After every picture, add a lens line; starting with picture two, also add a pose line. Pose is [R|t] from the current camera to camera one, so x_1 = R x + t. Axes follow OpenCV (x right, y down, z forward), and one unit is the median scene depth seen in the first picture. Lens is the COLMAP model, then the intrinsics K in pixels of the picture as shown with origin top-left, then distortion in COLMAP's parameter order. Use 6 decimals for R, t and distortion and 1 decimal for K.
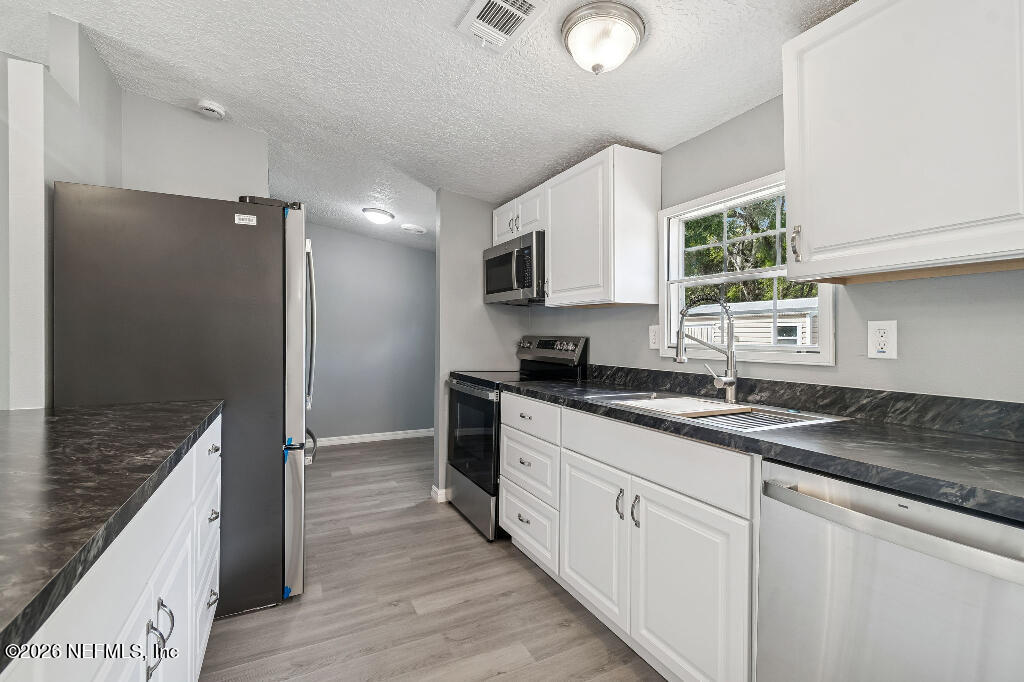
lens RADIAL K [[450.2, 0, 510.5], [0, 450.2, 336.2], [0, 0, 1]] dist [0.003121, 0.000311]
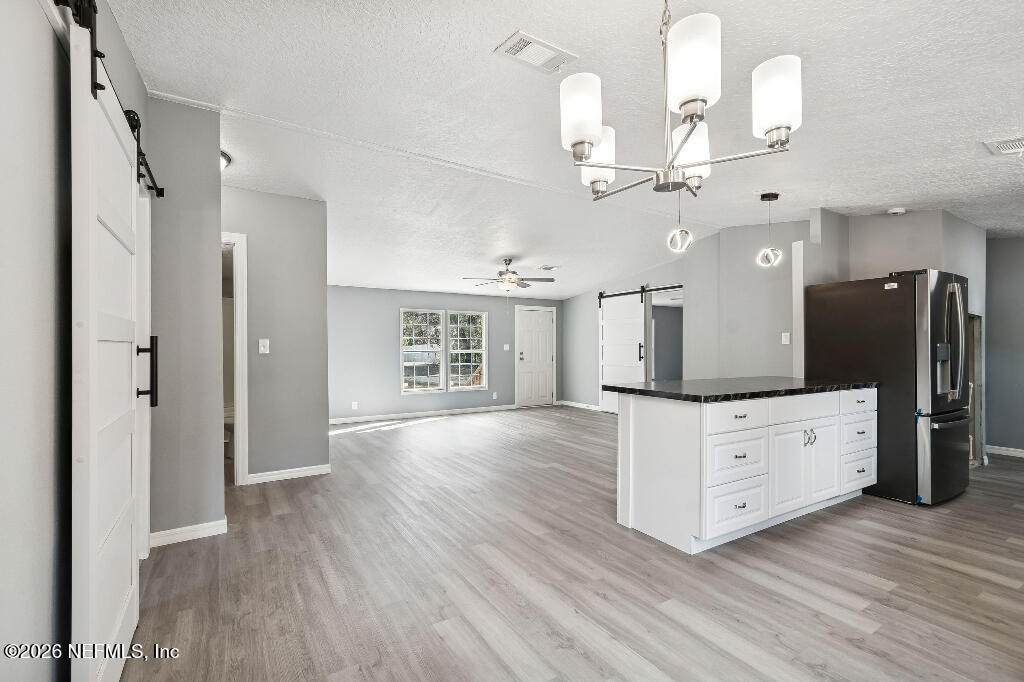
lens RADIAL K [[456.2, 0, 509.0], [0, 456.2, 343.5], [0, 0, 1]] dist [0.002511, 0.000561]
pose [[0.089658, -0.012505, -0.995894, 0.907787], [-0.005527, 0.999900, -0.013053, 0.008671], [0.995957, 0.006675, 0.089580, -0.582693]]
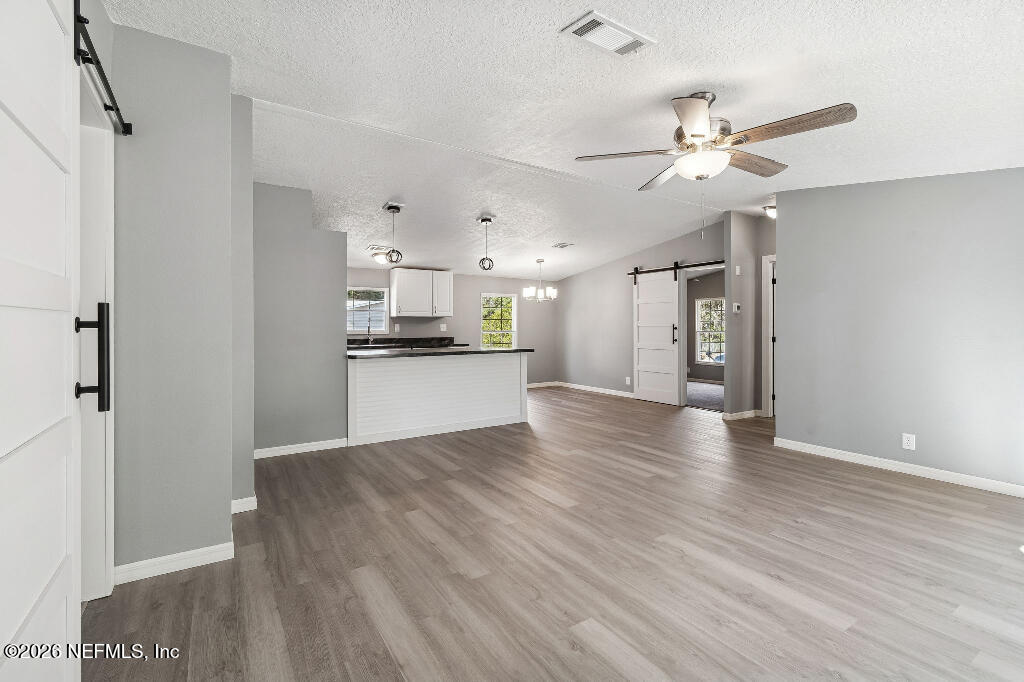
lens RADIAL K [[459.0, 0, 506.4], [0, 459.0, 320.6], [0, 0, 1]] dist [0.001687, 0.000103]
pose [[-0.101172, 0.009896, 0.994820, -2.734849], [0.004824, 0.999944, -0.009456, -0.013551], [-0.994857, 0.003842, -0.101214, 0.187762]]
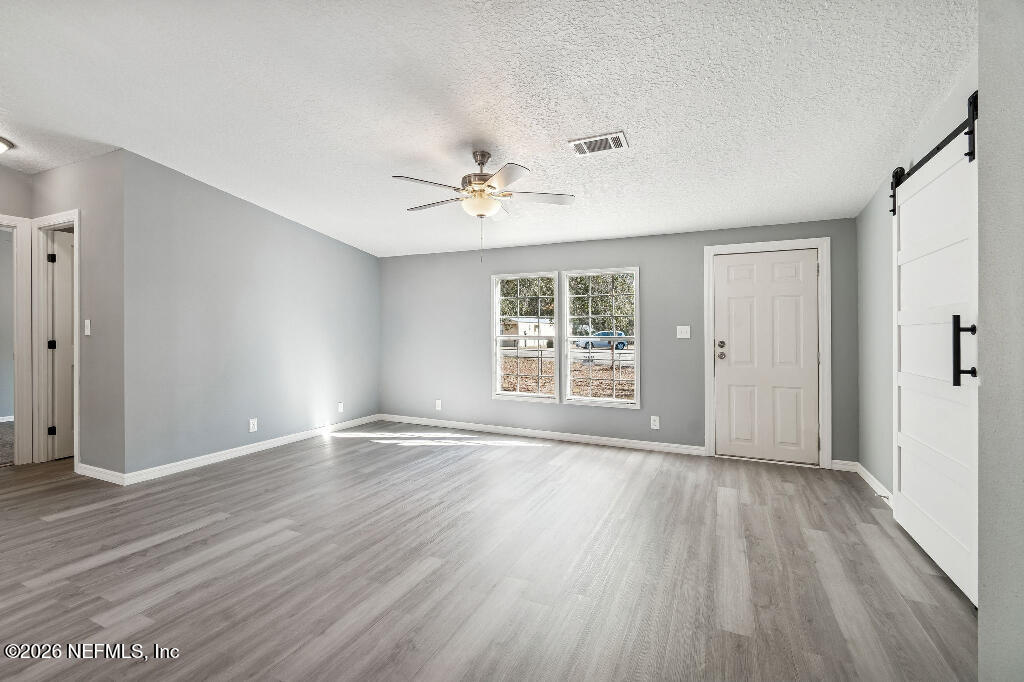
lens RADIAL K [[456.2, 0, 509.0], [0, 456.2, 343.5], [0, 0, 1]] dist [0.002511, 0.000561]
pose [[-0.784761, 0.007305, -0.619756, -1.001657], [-0.012535, 0.999539, 0.027653, -0.003872], [0.619672, 0.029469, -0.784307, 0.736668]]
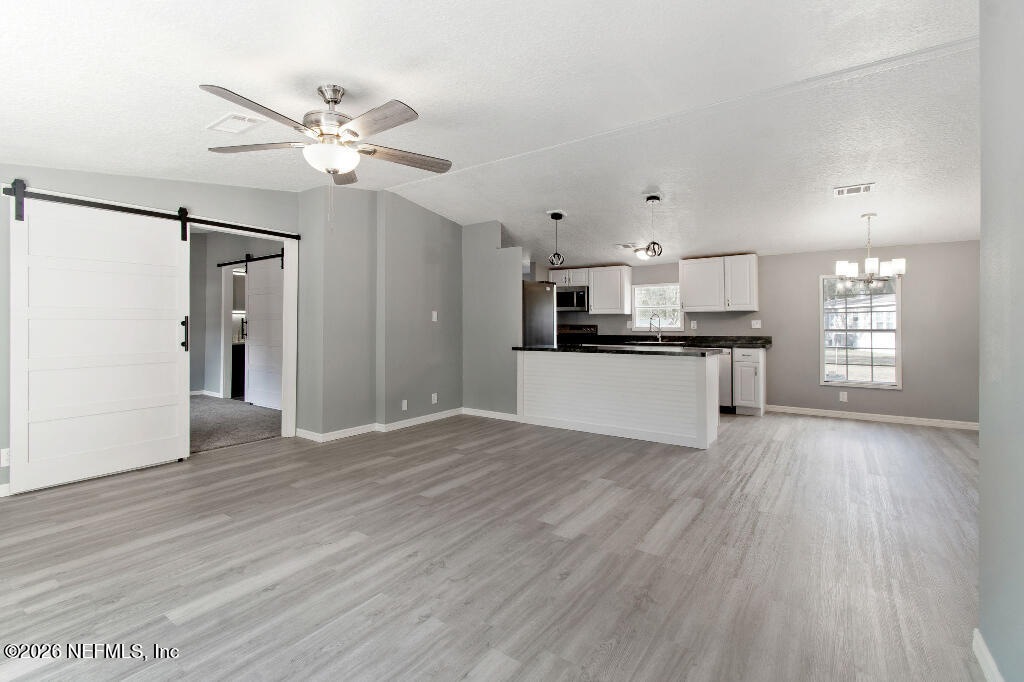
lens RADIAL K [[459.0, 0, 506.4], [0, 459.0, 320.6], [0, 0, 1]] dist [0.001687, 0.000103]
pose [[0.886268, -0.001534, 0.463169, -1.885177], [0.007183, 0.999920, -0.010433, -0.000043], [-0.463116, 0.012574, 0.886208, -1.405669]]
